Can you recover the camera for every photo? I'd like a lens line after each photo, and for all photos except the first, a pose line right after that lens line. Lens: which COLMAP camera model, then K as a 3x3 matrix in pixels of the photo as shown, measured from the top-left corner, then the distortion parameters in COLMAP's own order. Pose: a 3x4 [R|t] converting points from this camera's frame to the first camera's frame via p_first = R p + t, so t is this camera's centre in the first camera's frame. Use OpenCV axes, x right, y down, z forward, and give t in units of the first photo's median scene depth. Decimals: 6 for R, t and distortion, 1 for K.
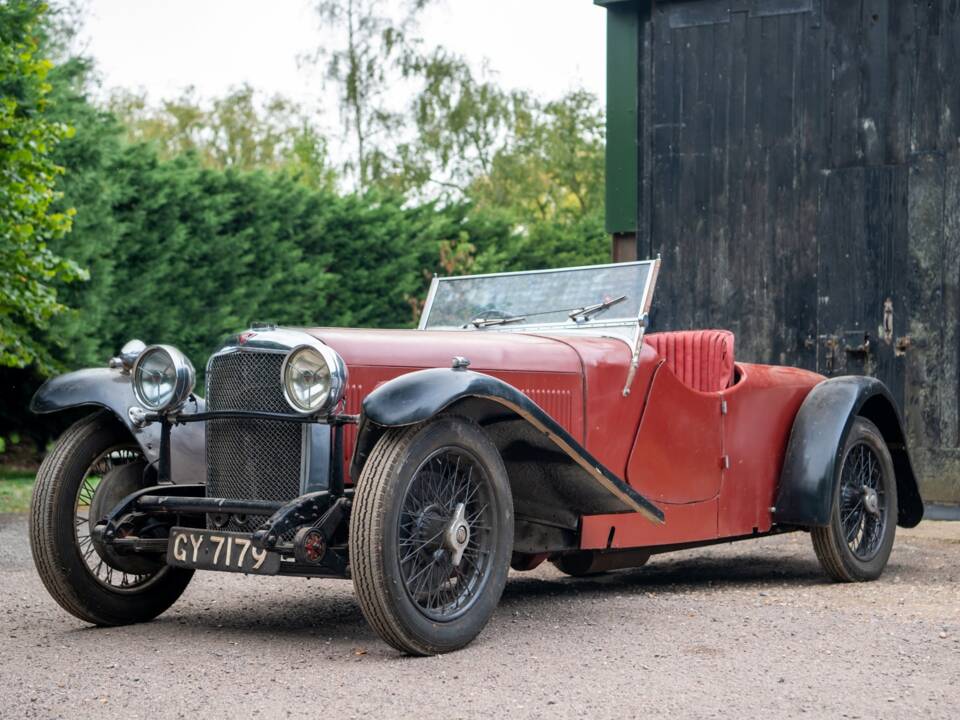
lens RADIAL K [[1809.3, 0, 473.0], [0, 1809.3, 369.4], [0, 0, 1]] dist [0.186254, 0.099113]
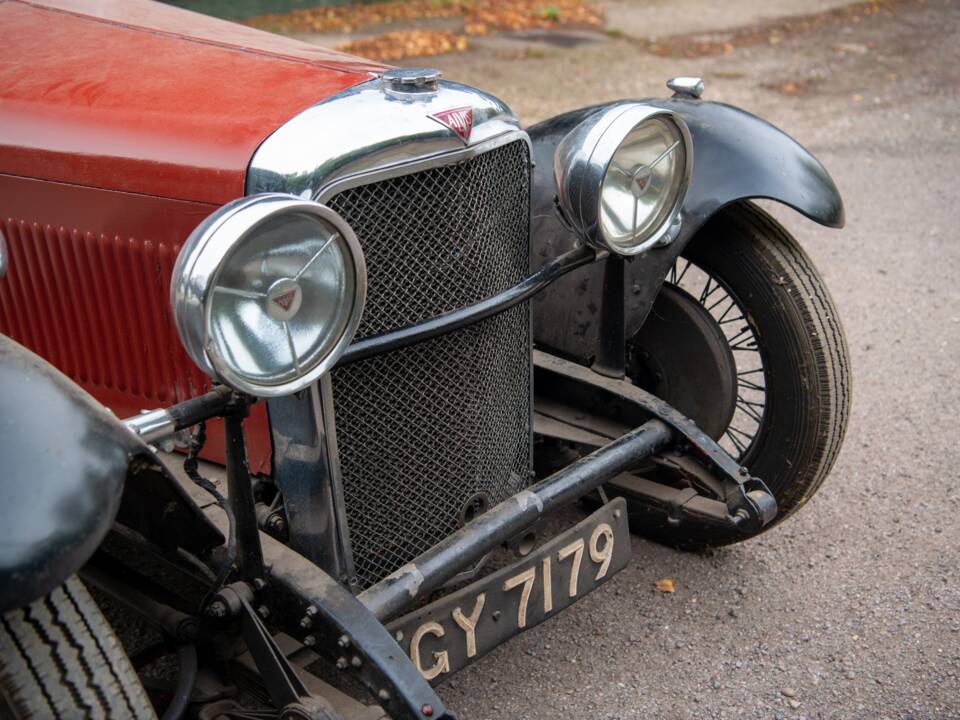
lens RADIAL K [[1158.1, 0, 480.0], [0, 1158.1, 360.0], [0, 0, 1]] dist [0.033635, 0.017343]
pose [[0.105707, -0.409324, 0.906245, -0.202766], [-0.014580, 0.910615, 0.412999, -0.040184], [-0.994290, -0.056870, 0.090291, 0.525296]]
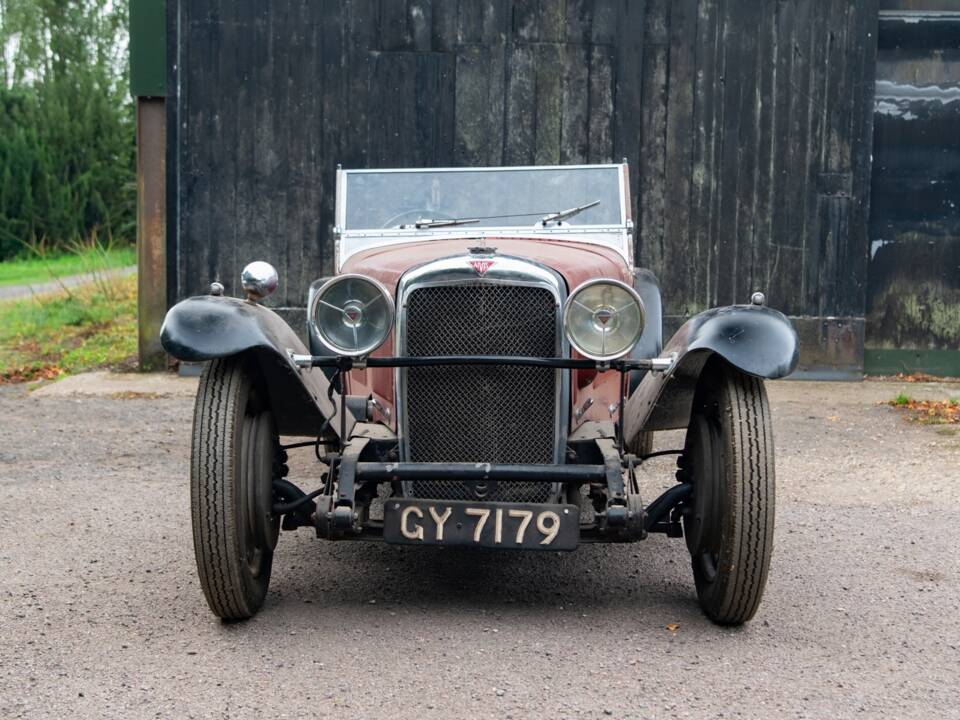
lens RADIAL K [[1542.2, 0, 480.0], [0, 1542.2, 360.0], [0, 0, 1]] dist [0.009779, 0.027797]
pose [[0.818126, -0.046672, 0.573142, -0.288081], [-0.016025, 0.994463, 0.103857, -0.026156], [-0.574815, -0.094153, 0.812848, 0.229838]]
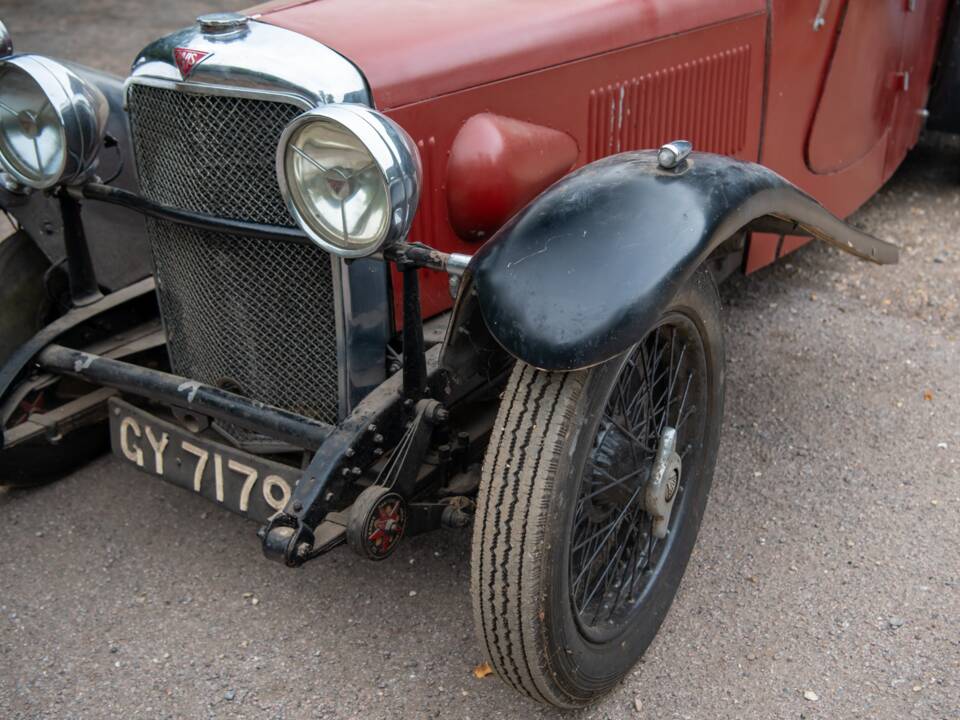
lens RADIAL K [[1207.9, 0, 528.9], [0, 1207.9, 376.2], [0, 0, 1]] dist [0.009308, -0.010210]
pose [[0.994588, -0.067151, 0.079279, -0.036361], [0.022101, 0.882340, 0.470093, -0.049937], [-0.101518, -0.465797, 0.879049, 0.363335]]
